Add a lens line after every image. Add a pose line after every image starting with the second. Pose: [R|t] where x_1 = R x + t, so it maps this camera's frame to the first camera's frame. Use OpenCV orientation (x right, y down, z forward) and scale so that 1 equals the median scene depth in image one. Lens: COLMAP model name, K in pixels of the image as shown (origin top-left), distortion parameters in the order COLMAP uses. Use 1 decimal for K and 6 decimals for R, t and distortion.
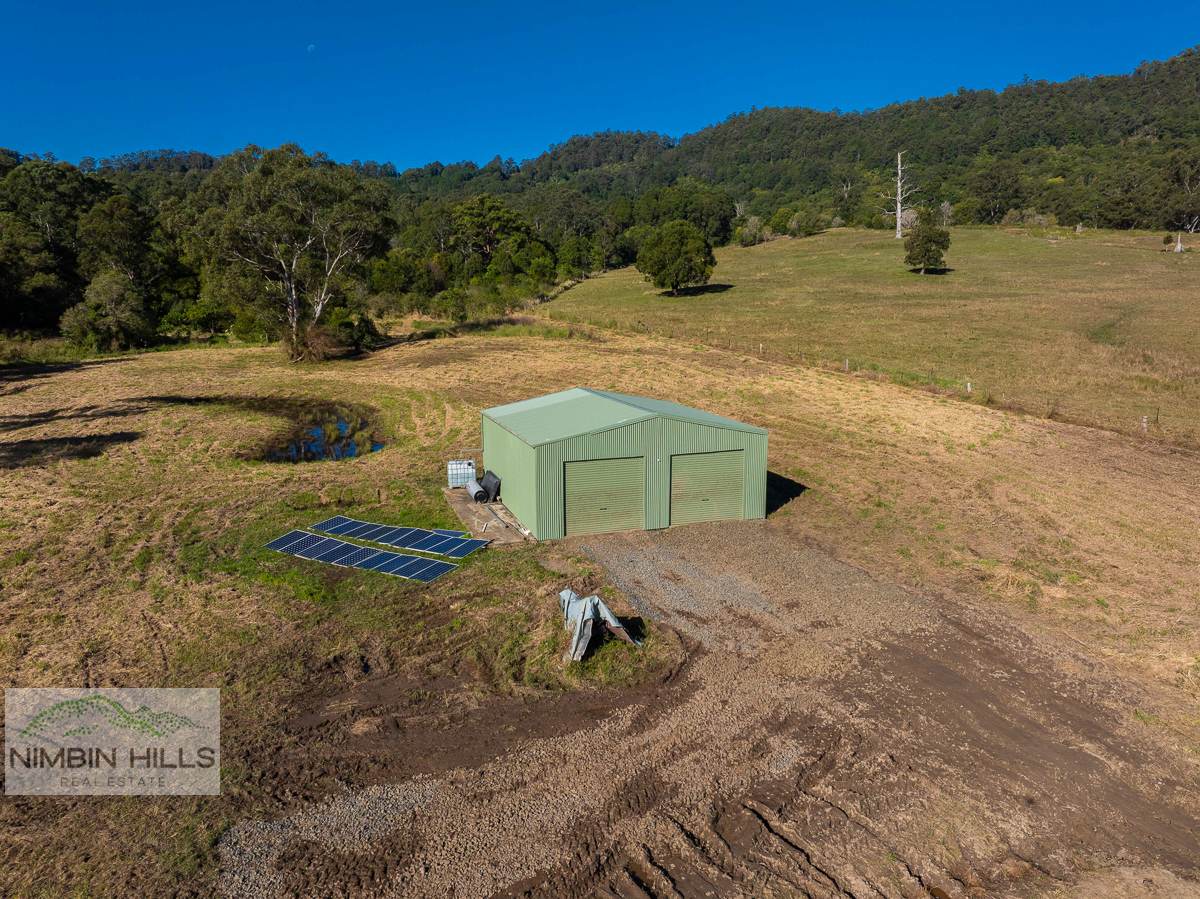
lens RADIAL K [[846.9, 0, 598.9], [0, 846.9, 441.1], [0, 0, 1]] dist [-0.051586, 0.025127]
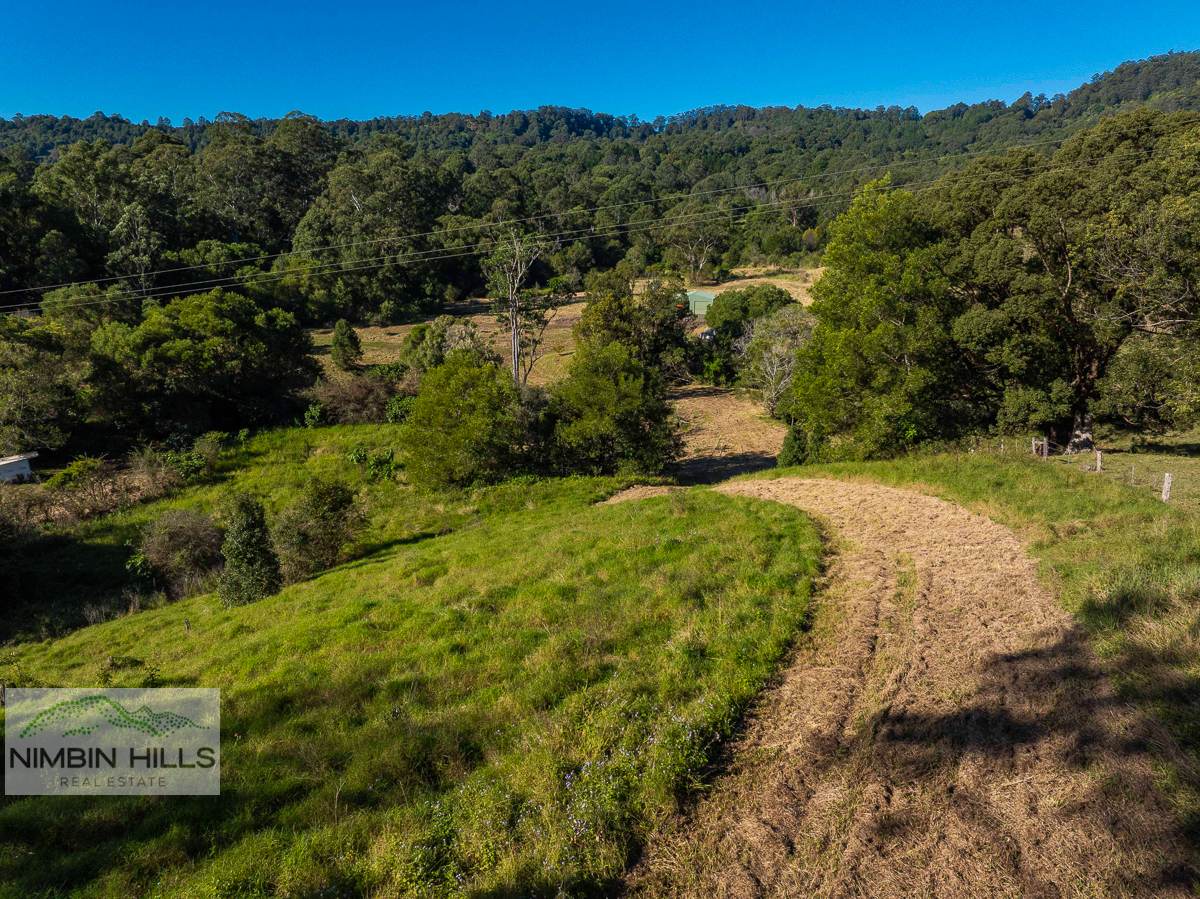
lens RADIAL K [[846.9, 0, 603.7], [0, 846.9, 445.1], [0, 0, 1]] dist [-0.051586, 0.025127]
pose [[0.825281, 0.147502, -0.545119, 0.217423], [-0.103244, 0.988426, 0.111150, 0.031282], [0.555204, -0.035449, 0.830958, -0.319491]]
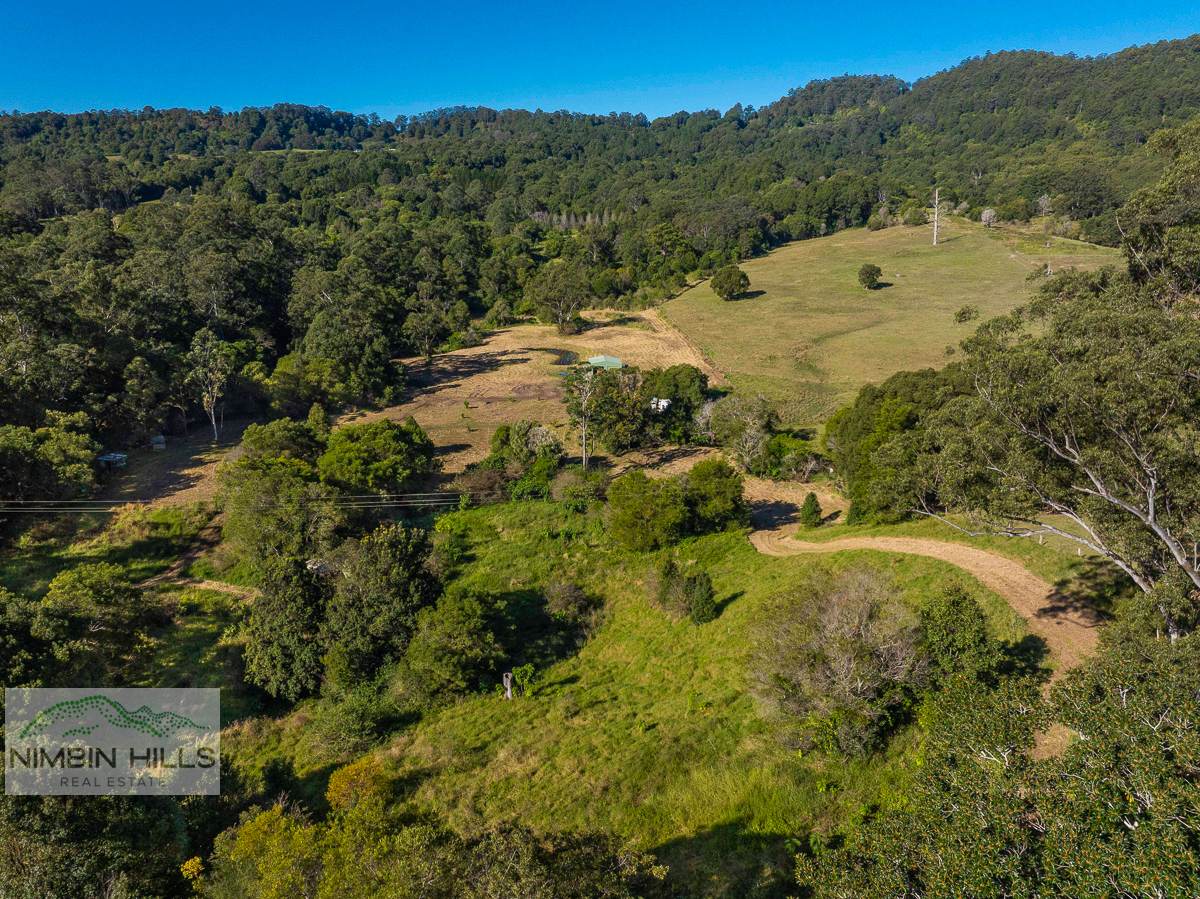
lens RADIAL K [[846.9, 0, 601.3], [0, 846.9, 443.0], [0, 0, 1]] dist [-0.051586, 0.025127]
pose [[0.957962, 0.078483, -0.275951, 0.165829], [-0.052124, 0.993459, 0.101597, -0.005036], [0.282120, -0.082943, 0.955787, -0.483340]]
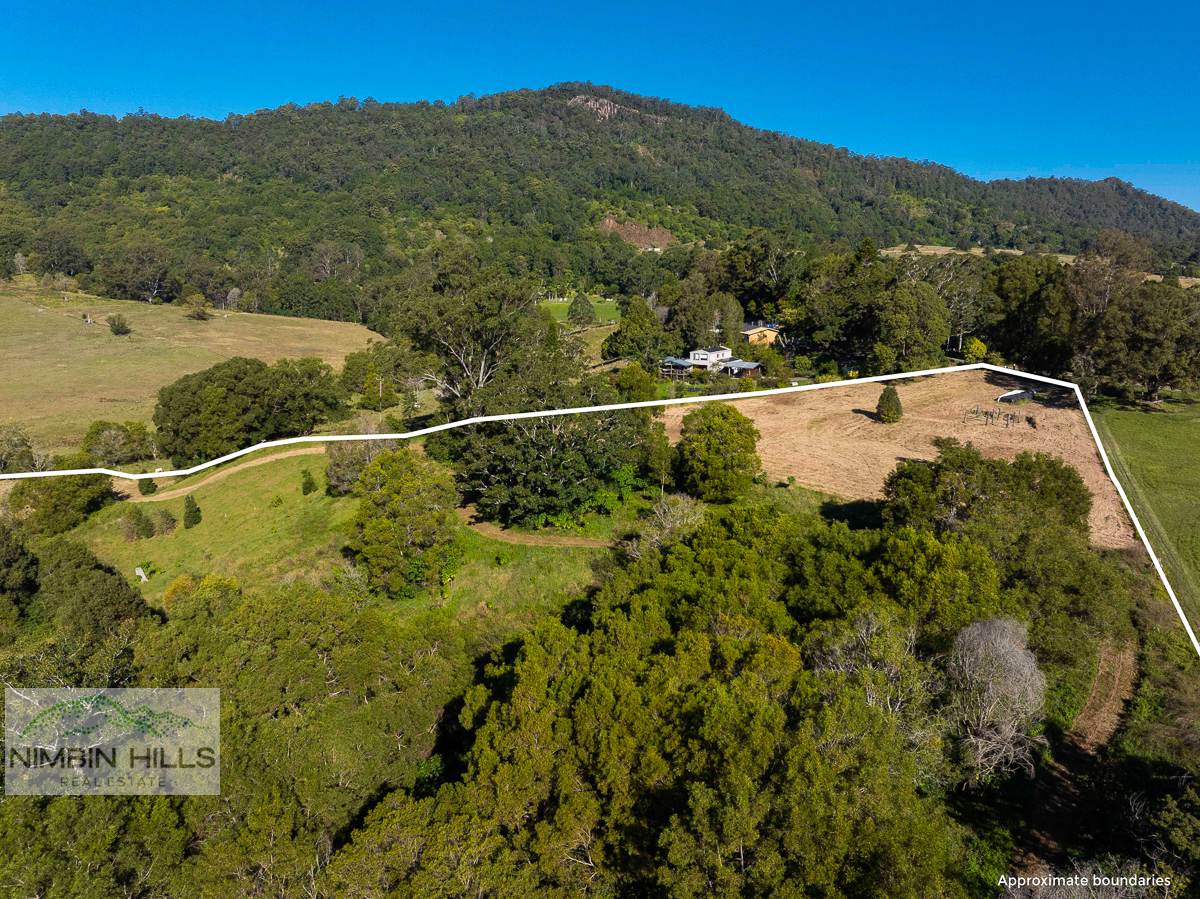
lens RADIAL K [[846.9, 0, 604.2], [0, 846.9, 443.8], [0, 0, 1]] dist [-0.051586, 0.025127]
pose [[0.646975, -0.146566, 0.748293, -0.017919], [0.125582, 0.988433, 0.085023, 0.021656], [-0.752099, 0.038964, 0.657897, -0.632547]]
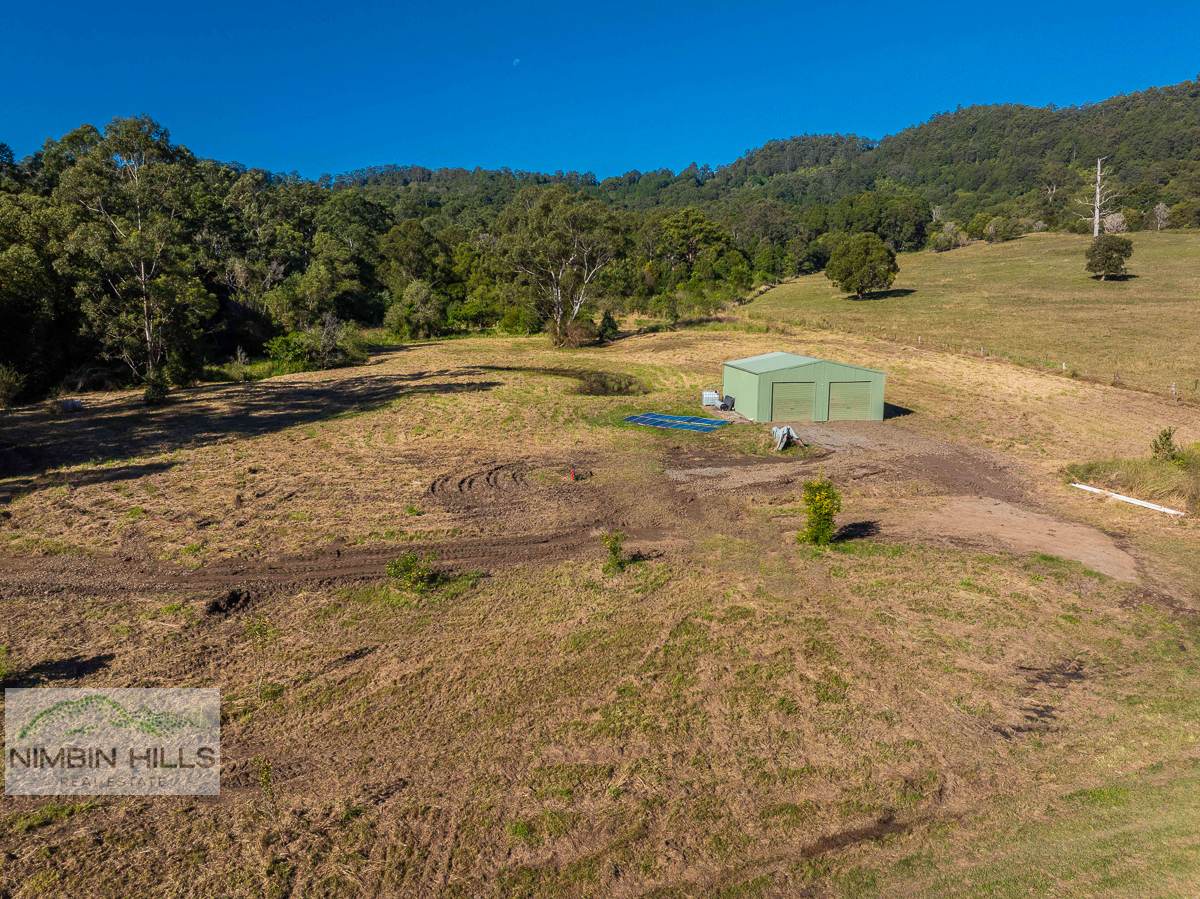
lens RADIAL K [[846.9, 0, 601.1], [0, 846.9, 441.1], [0, 0, 1]] dist [-0.051586, 0.025127]
pose [[0.976454, 0.037038, -0.212521, -0.000608], [-0.037989, 0.999278, -0.000392, 0.012649], [0.212353, 0.008457, 0.977156, -0.071313]]
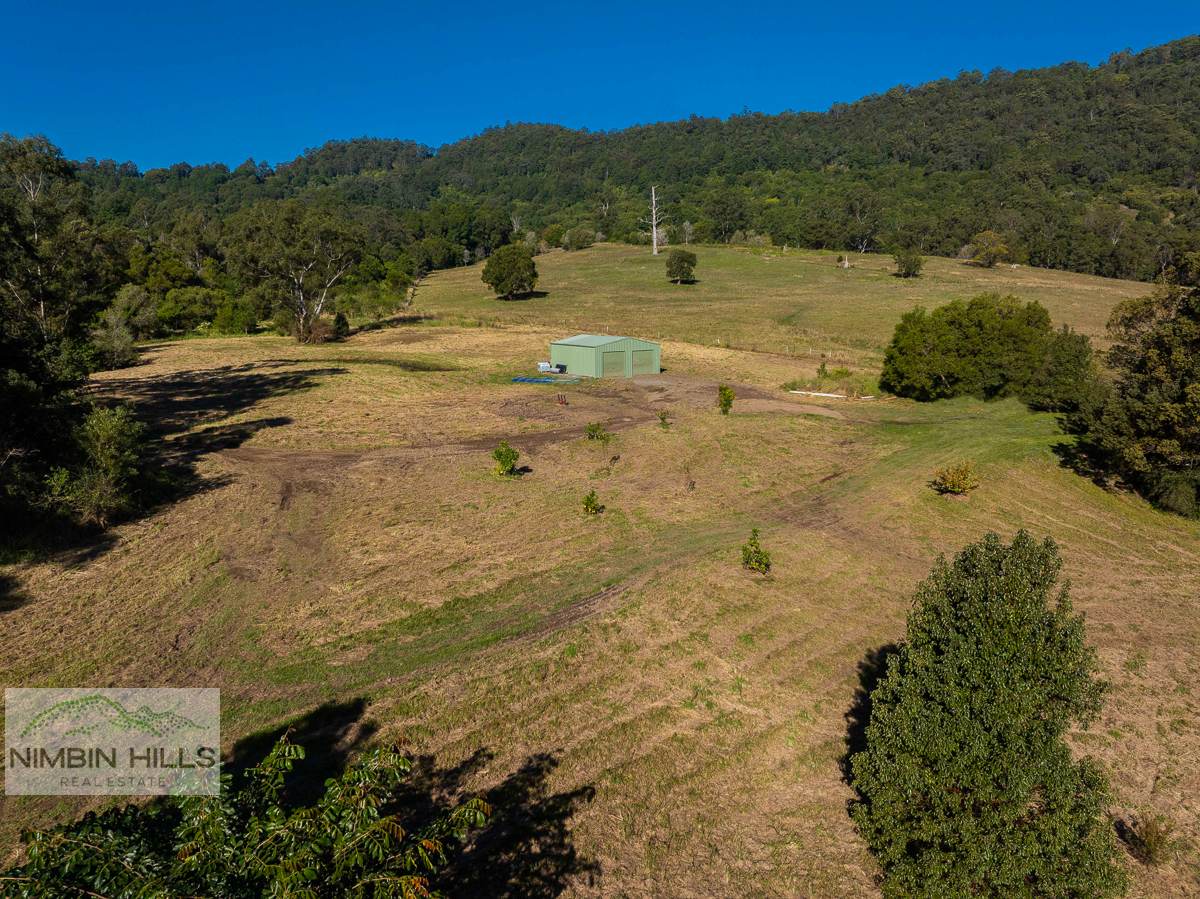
lens RADIAL K [[846.9, 0, 597.7], [0, 846.9, 447.8], [0, 0, 1]] dist [-0.051586, 0.025127]
pose [[0.959741, -0.049296, 0.276526, -0.067202], [0.048834, 0.998770, 0.008560, 0.025124], [-0.276608, 0.005289, 0.960968, -0.142626]]
